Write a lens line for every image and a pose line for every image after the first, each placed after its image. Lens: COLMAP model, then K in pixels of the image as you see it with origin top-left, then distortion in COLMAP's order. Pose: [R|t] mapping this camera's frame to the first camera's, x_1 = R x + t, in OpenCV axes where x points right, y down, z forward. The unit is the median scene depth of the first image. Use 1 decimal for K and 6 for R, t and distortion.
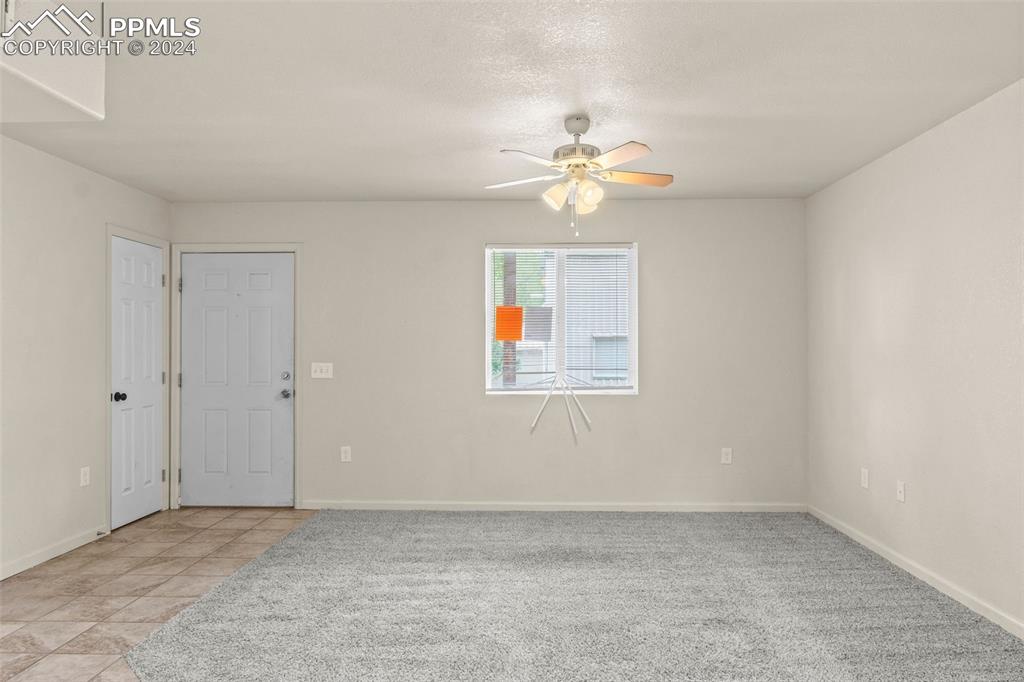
lens RADIAL K [[642.5, 0, 522.4], [0, 642.5, 345.2], [0, 0, 1]] dist [0.001946, 0.001495]
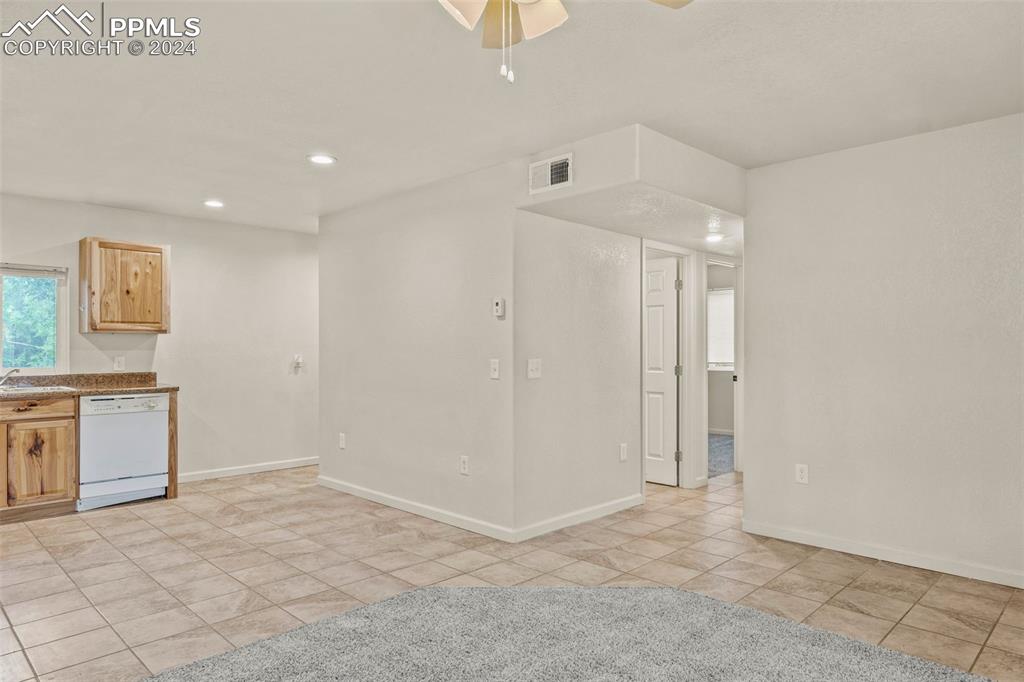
lens RADIAL K [[642.5, 0, 522.4], [0, 642.5, 345.2], [0, 0, 1]] dist [0.001946, 0.001495]
pose [[-0.677198, -0.003878, -0.735790, 0.301438], [0.008627, 0.999876, -0.013209, 0.013105], [0.735750, -0.015293, -0.677080, 0.968611]]
